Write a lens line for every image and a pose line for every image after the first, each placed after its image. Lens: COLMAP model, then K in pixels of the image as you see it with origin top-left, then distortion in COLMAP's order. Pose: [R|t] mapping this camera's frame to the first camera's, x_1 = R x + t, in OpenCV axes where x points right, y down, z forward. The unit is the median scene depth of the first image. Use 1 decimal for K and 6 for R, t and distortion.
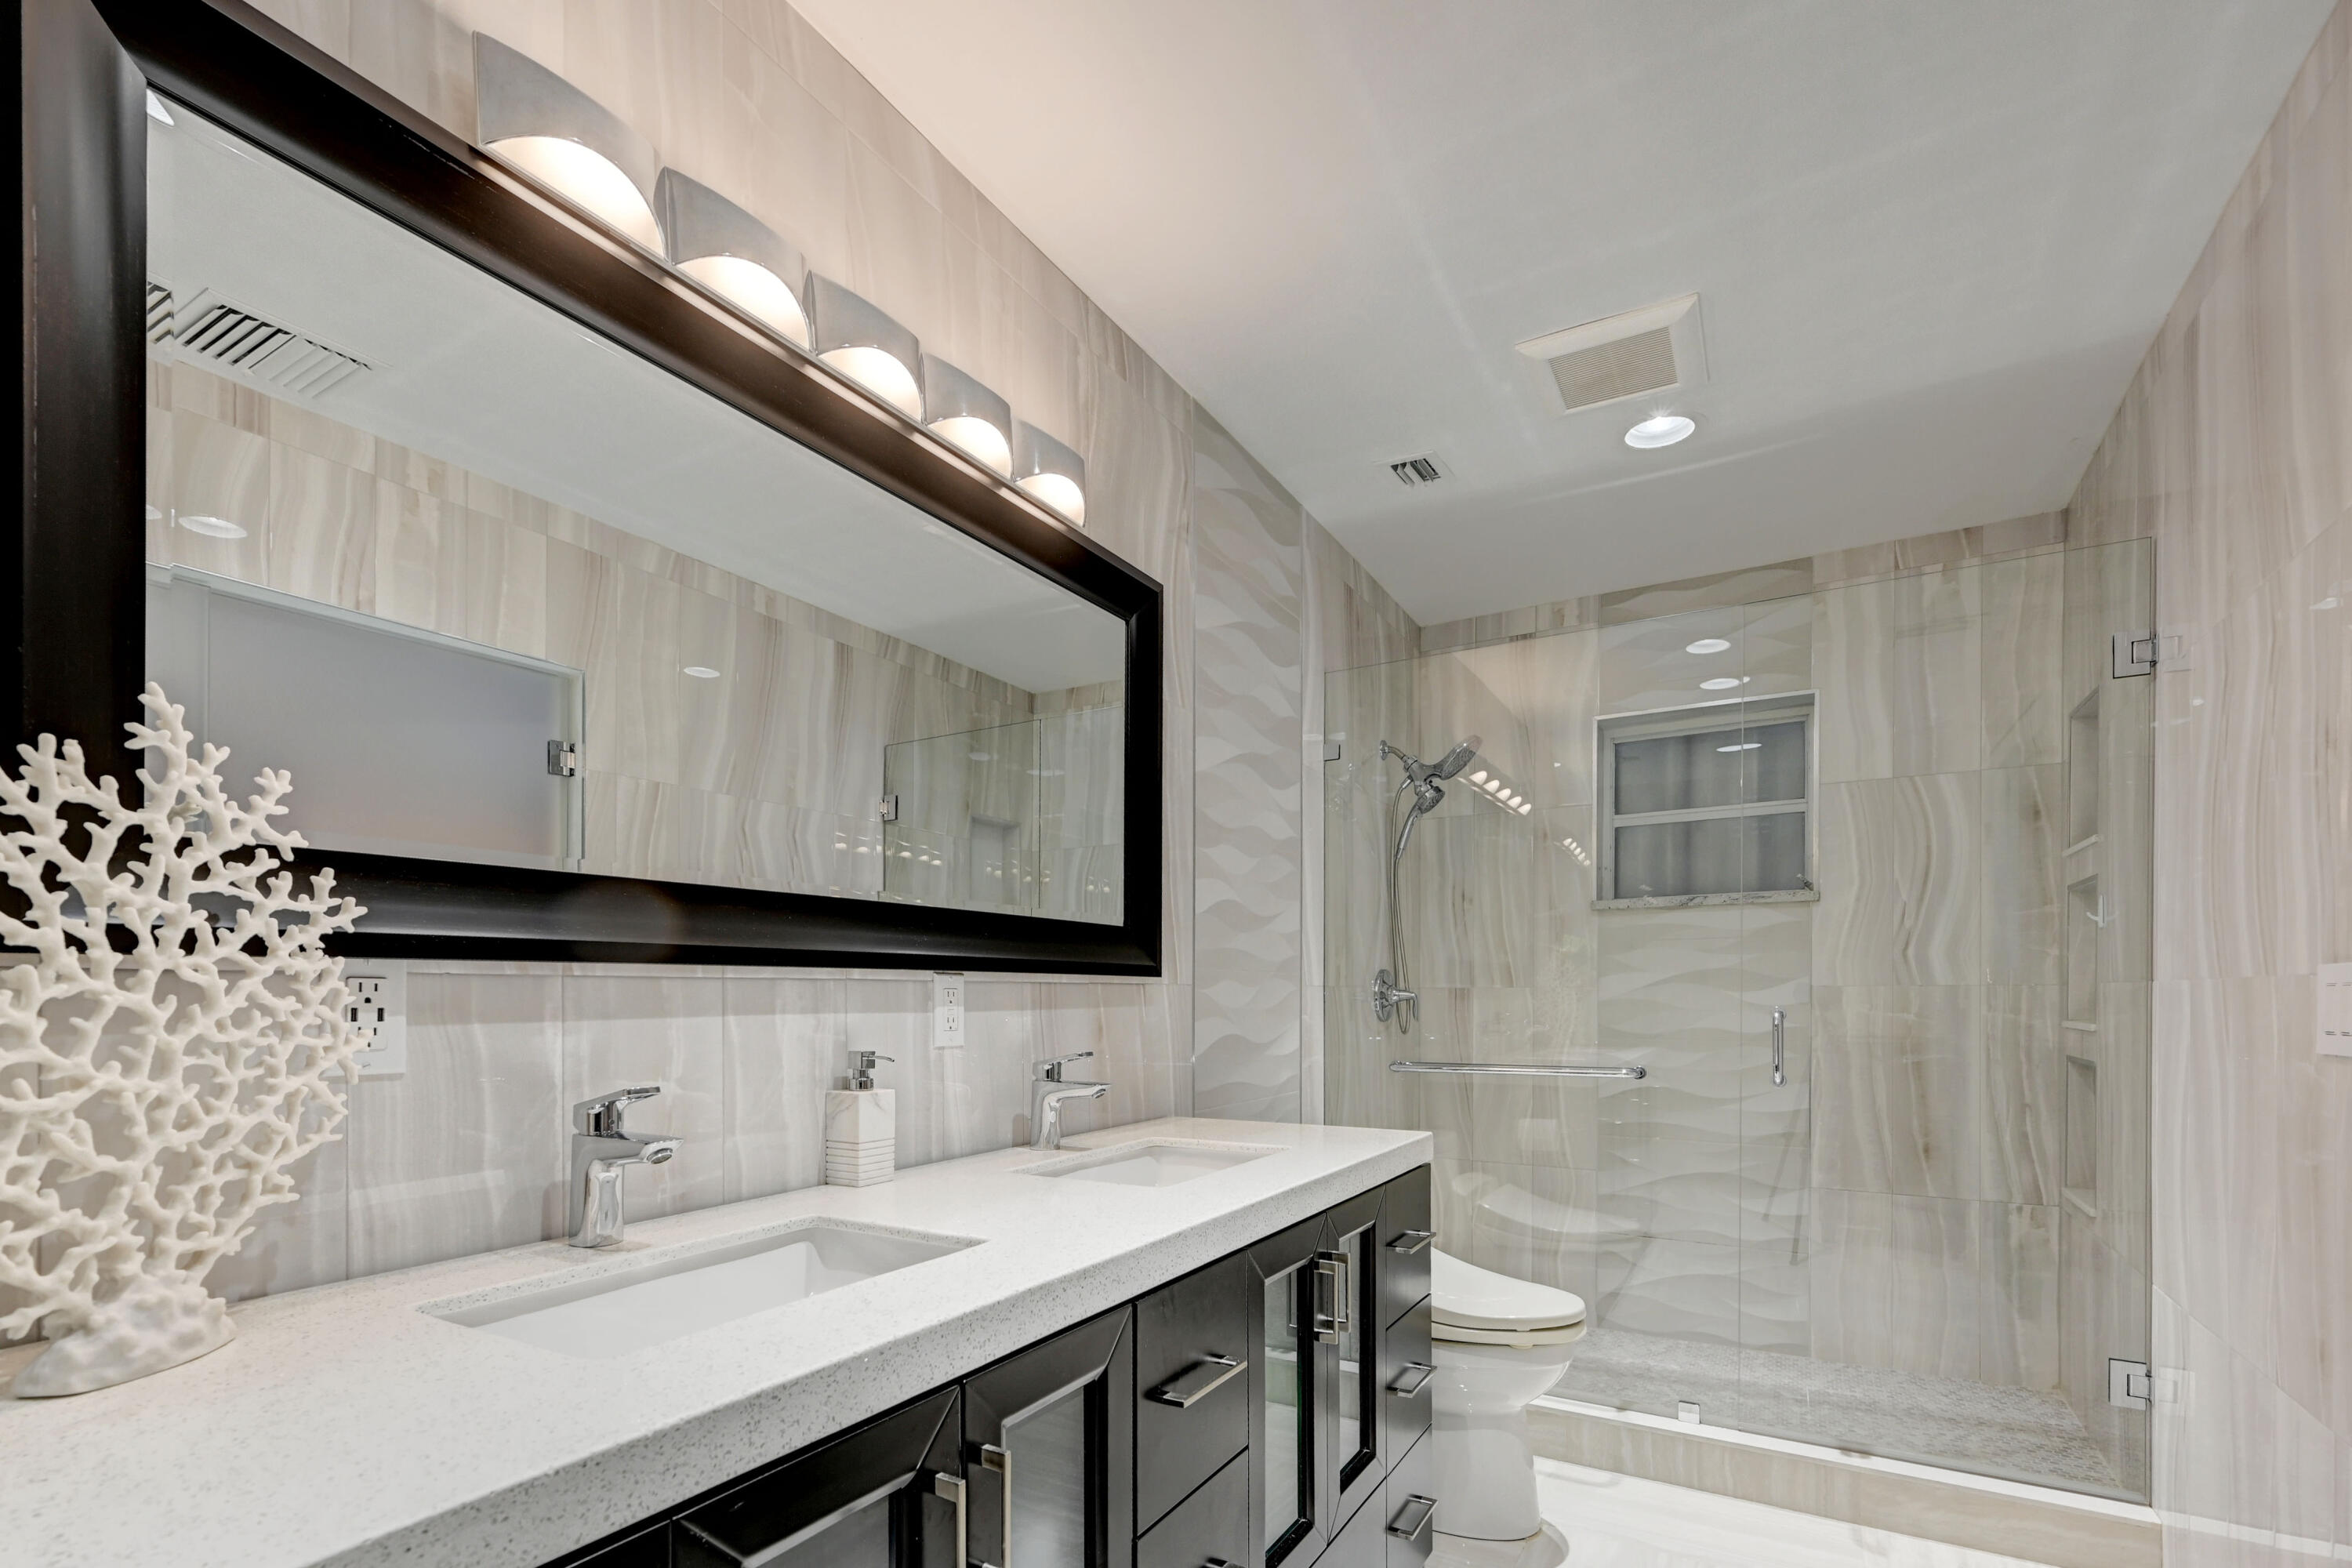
lens RADIAL K [[1065.3, 0, 1117.8], [0, 1065.3, 997.9], [0, 0, 1]] dist [-0.001390, -0.000289]
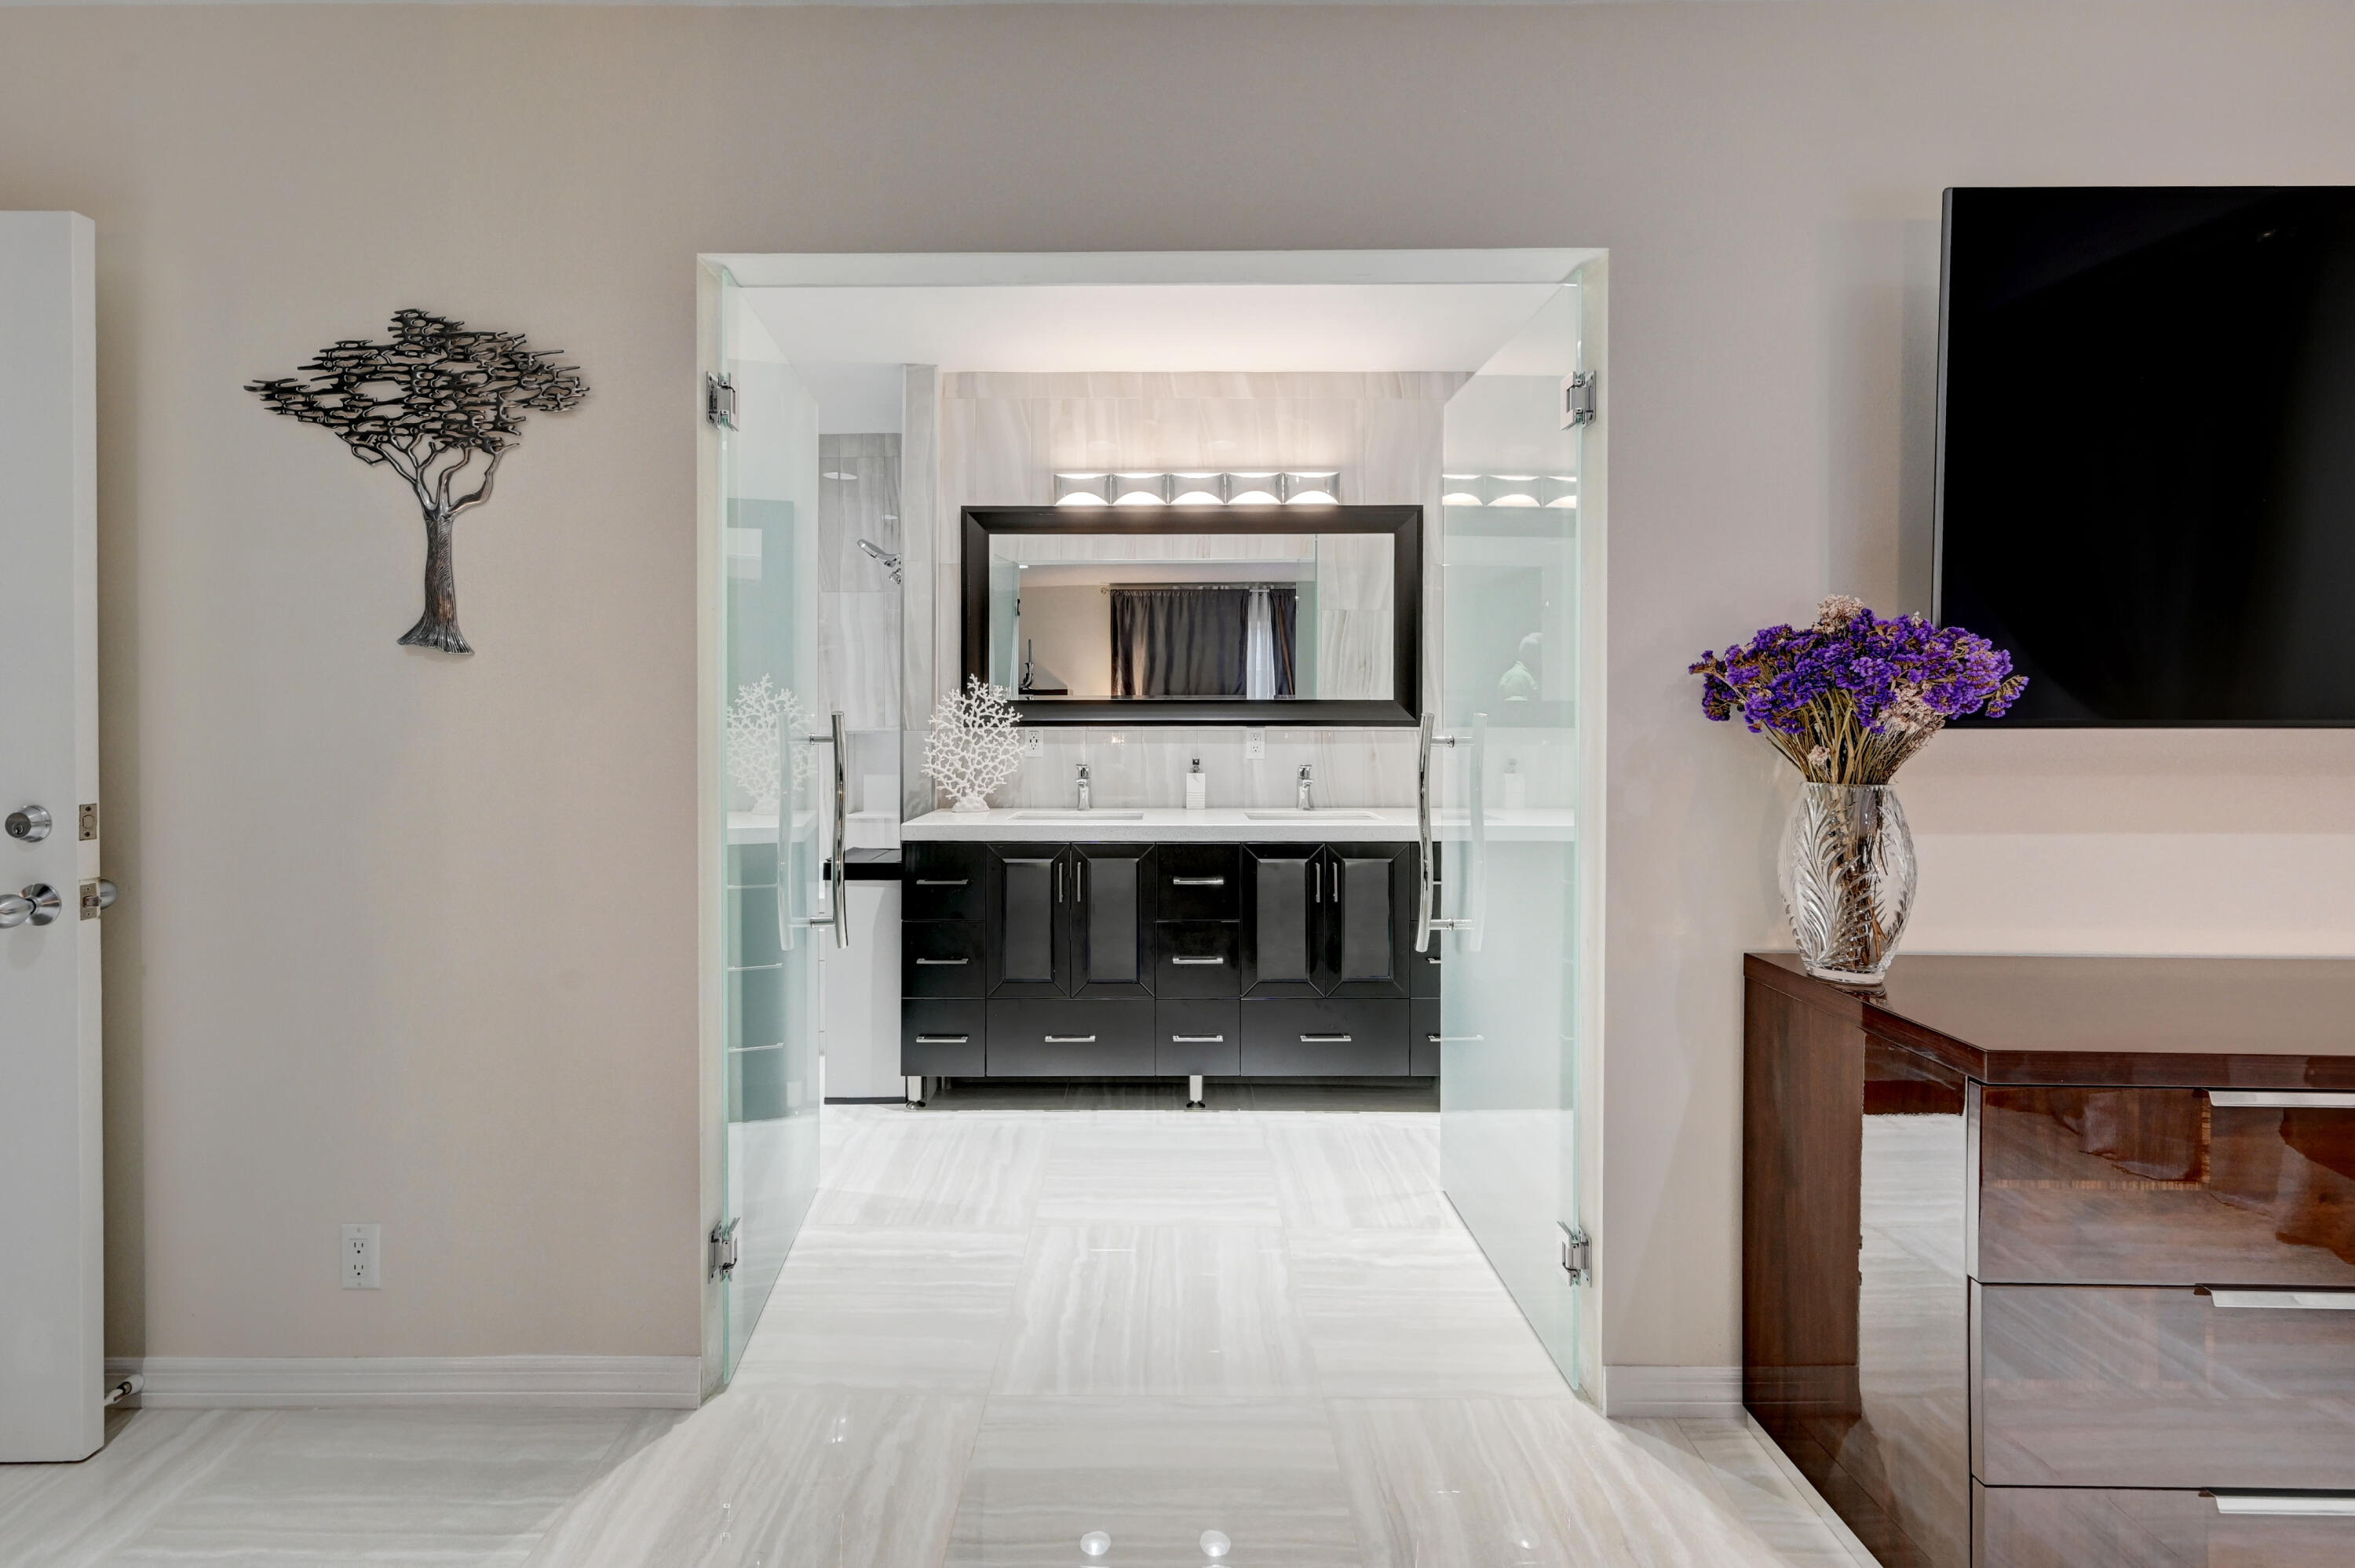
lens RADIAL K [[1008.3, 0, 1144.6], [0, 1008.3, 710.0], [0, 0, 1]] dist [0.000420, 0.000266]
pose [[0.522001, 0.000504, -0.852945, 3.152661], [-0.001738, 0.999998, -0.000472, -0.114896], [0.852943, 0.001729, 0.522001, -0.684878]]
